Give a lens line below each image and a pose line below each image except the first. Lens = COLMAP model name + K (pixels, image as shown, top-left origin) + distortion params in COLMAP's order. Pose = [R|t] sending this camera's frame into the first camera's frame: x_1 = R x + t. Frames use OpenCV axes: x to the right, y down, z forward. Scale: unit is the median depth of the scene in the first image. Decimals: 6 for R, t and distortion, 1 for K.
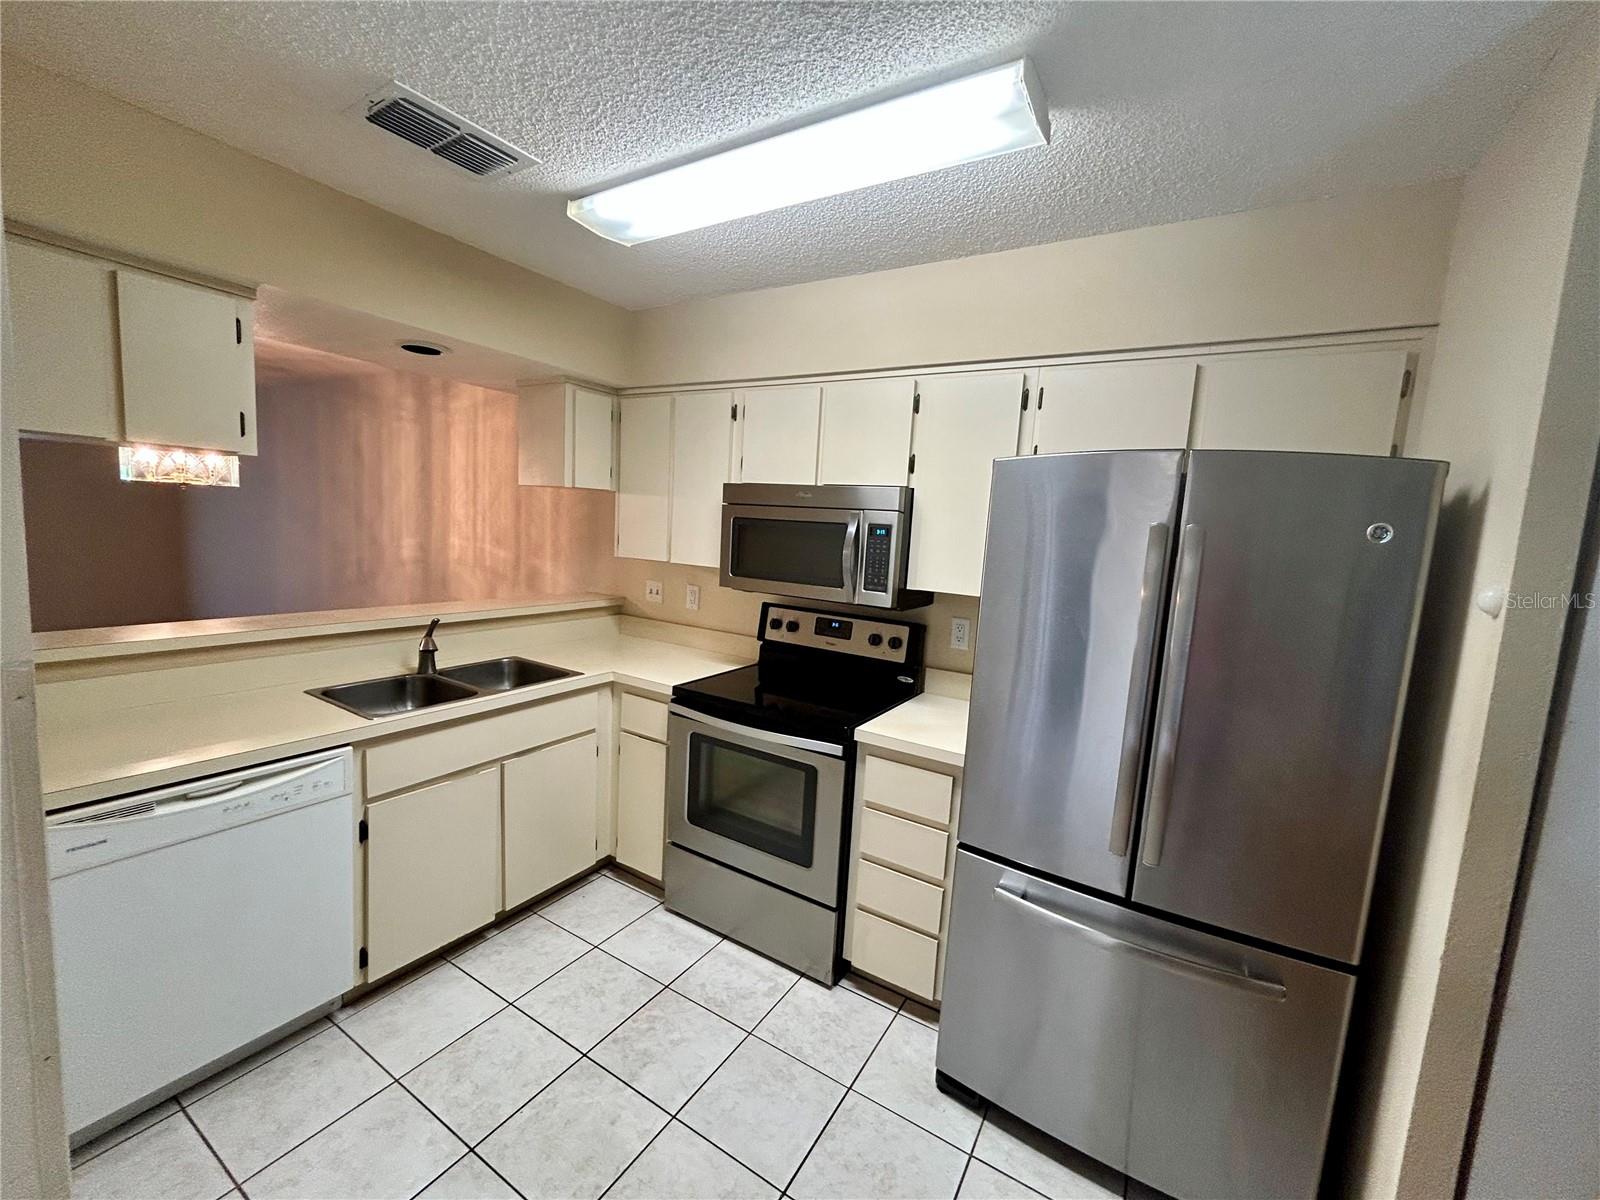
lens RADIAL K [[651.5, 0, 798.9], [0, 651.5, 597.0], [0, 0, 1]] dist [0.000434, -0.000145]
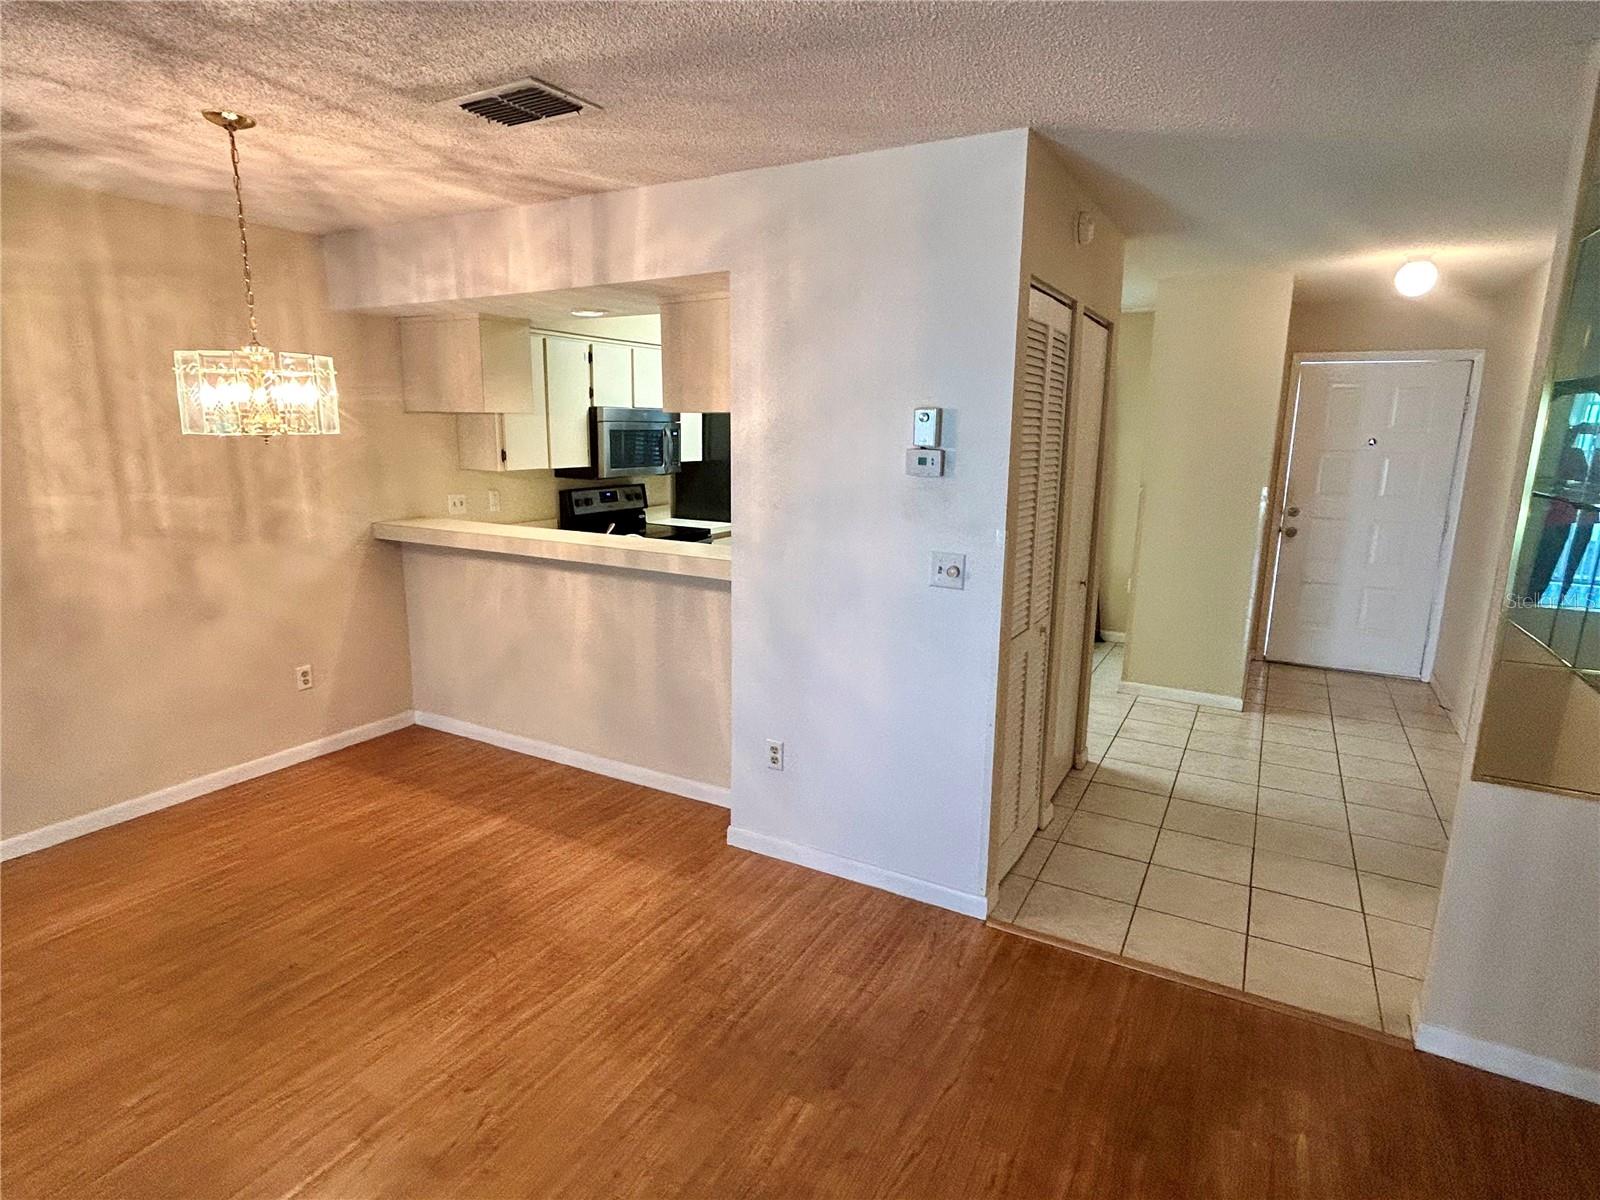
lens RADIAL K [[852.4, 0, 798.8], [0, 852.4, 596.8], [0, 0, 1]] dist [-0.004036, -0.000374]
pose [[-0.034277, -0.255493, 0.966203, -2.068968], [0.103687, 0.960645, 0.257702, -0.208402], [-0.994019, 0.109016, -0.006437, 0.595891]]
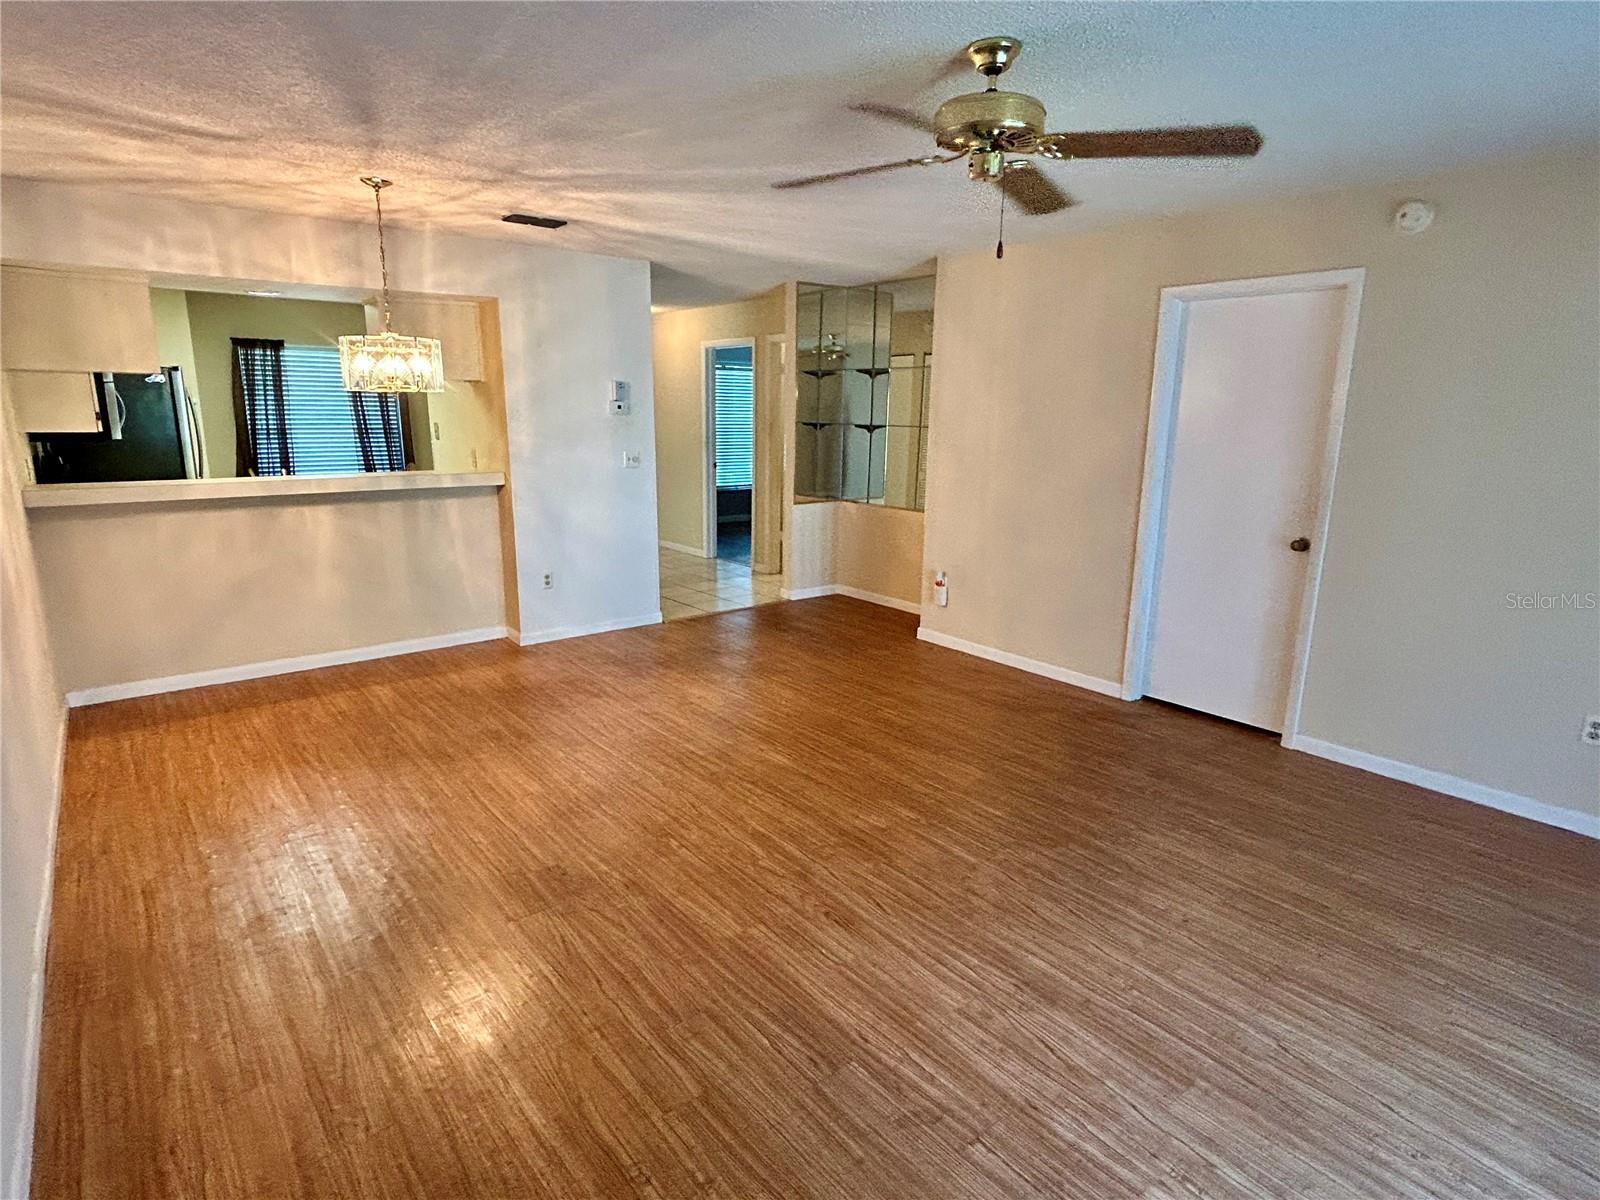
lens RADIAL K [[857.9, 0, 783.4], [0, 857.9, 605.3], [0, 0, 1]] dist [-0.002663, -0.000569]
pose [[-0.934676, -0.147190, 0.323598, -2.197534], [-0.025289, 0.935483, 0.352466, -0.385513], [-0.354600, 0.321258, -0.878096, 2.284688]]
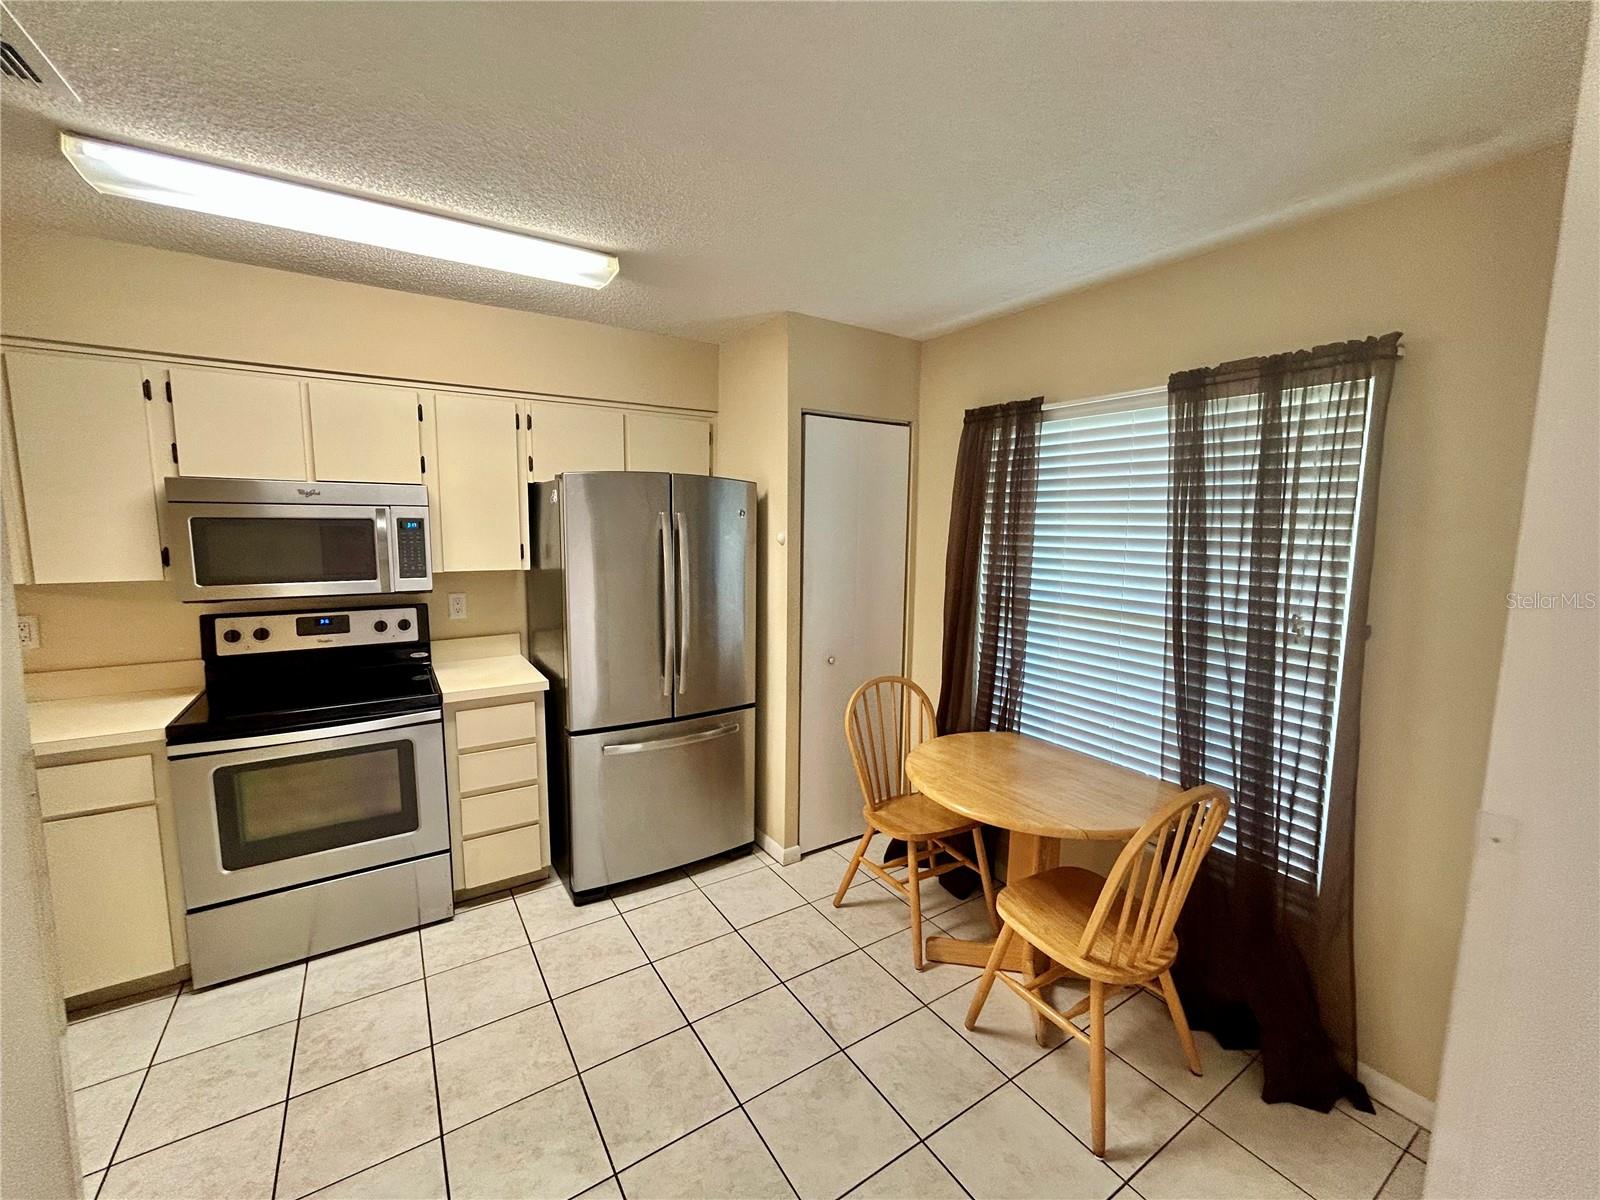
lens RADIAL K [[651.5, 0, 798.9], [0, 651.5, 597.0], [0, 0, 1]] dist [0.000434, -0.000145]
pose [[0.430615, -0.159259, 0.888374, -0.517716], [0.118221, 0.985781, 0.119418, -0.027346], [-0.894760, 0.053601, 0.443319, -0.084396]]
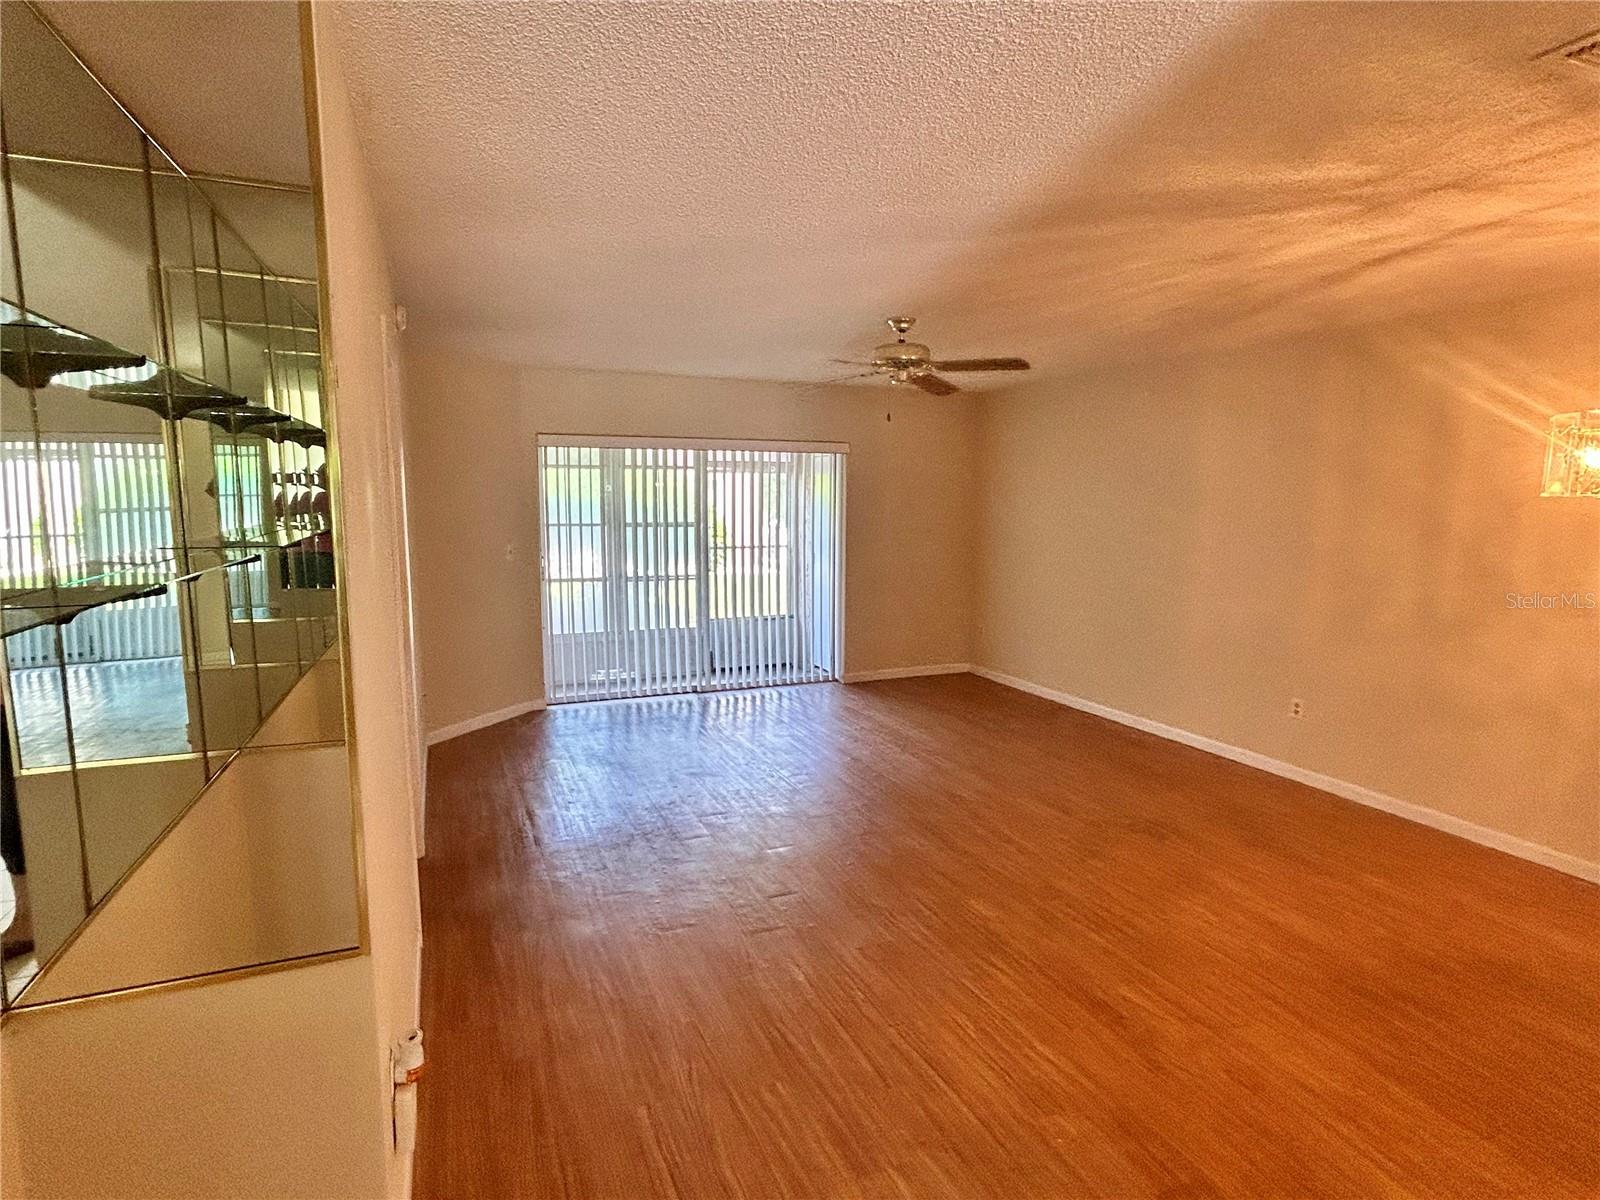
lens RADIAL K [[848.7, 0, 800.0], [0, 848.7, 600.0], [0, 0, 1]] dist [-0.004030, -0.001166]
pose [[0.810638, 0.017640, -0.585282, -1.274910], [-0.022939, 0.999736, -0.001639, -0.075135], [0.585098, 0.014754, 0.810828, -0.029410]]
